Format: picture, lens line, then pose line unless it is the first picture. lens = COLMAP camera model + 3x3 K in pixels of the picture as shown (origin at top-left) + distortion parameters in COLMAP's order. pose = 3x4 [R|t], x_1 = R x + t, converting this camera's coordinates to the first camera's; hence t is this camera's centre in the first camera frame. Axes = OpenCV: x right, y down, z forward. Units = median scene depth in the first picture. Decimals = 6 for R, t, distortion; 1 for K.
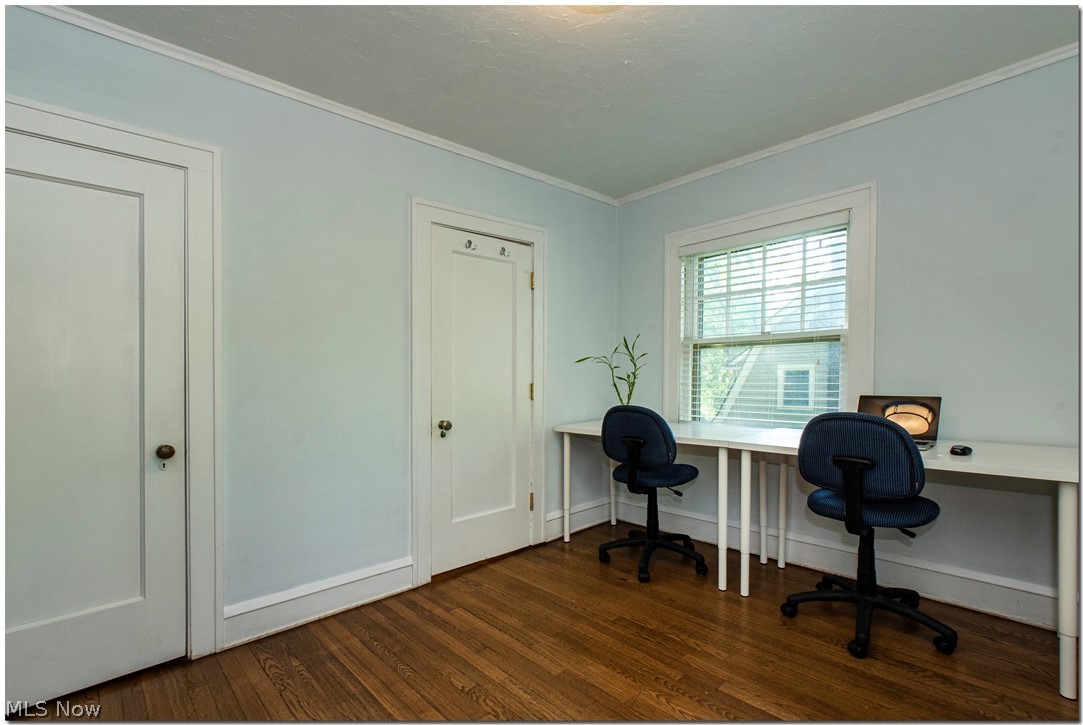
lens RADIAL K [[484.9, 0, 541.5], [0, 484.9, 362.5], [0, 0, 1]] dist [0.000738, 0.000158]
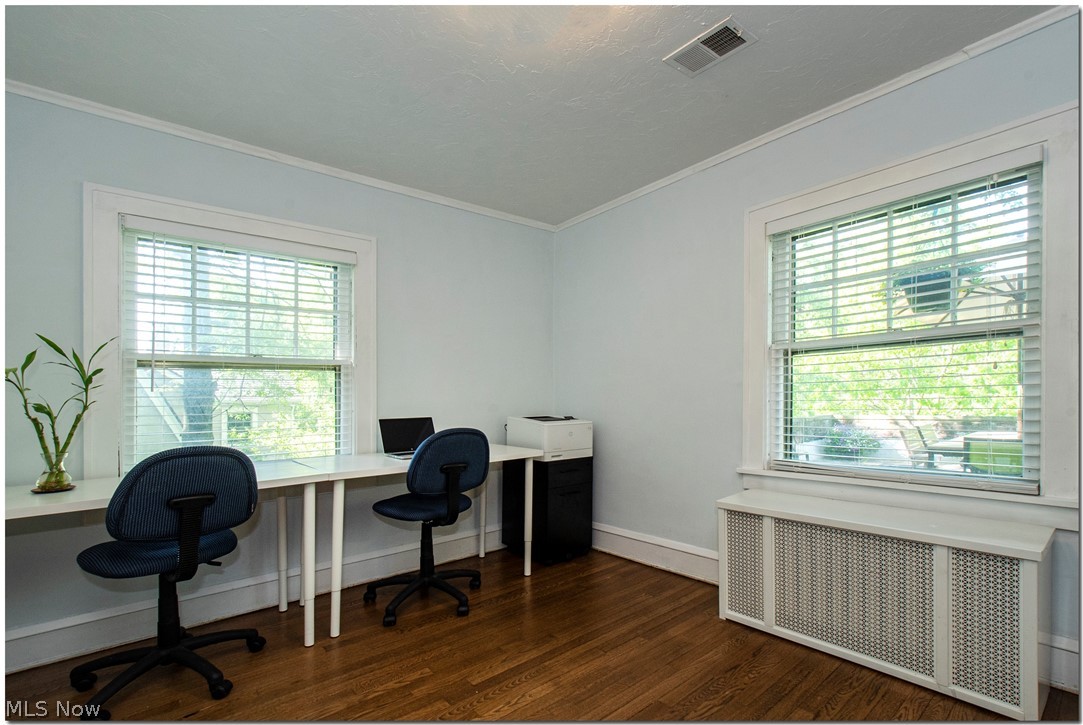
lens RADIAL K [[498.2, 0, 544.4], [0, 498.2, 401.7], [0, 0, 1]] dist [-0.018446, -0.000063]
pose [[0.052461, 0.004021, 0.998615, -0.503315], [-0.010639, 0.999937, -0.003467, 0.024793], [-0.998566, -0.010442, 0.052501, 0.537781]]
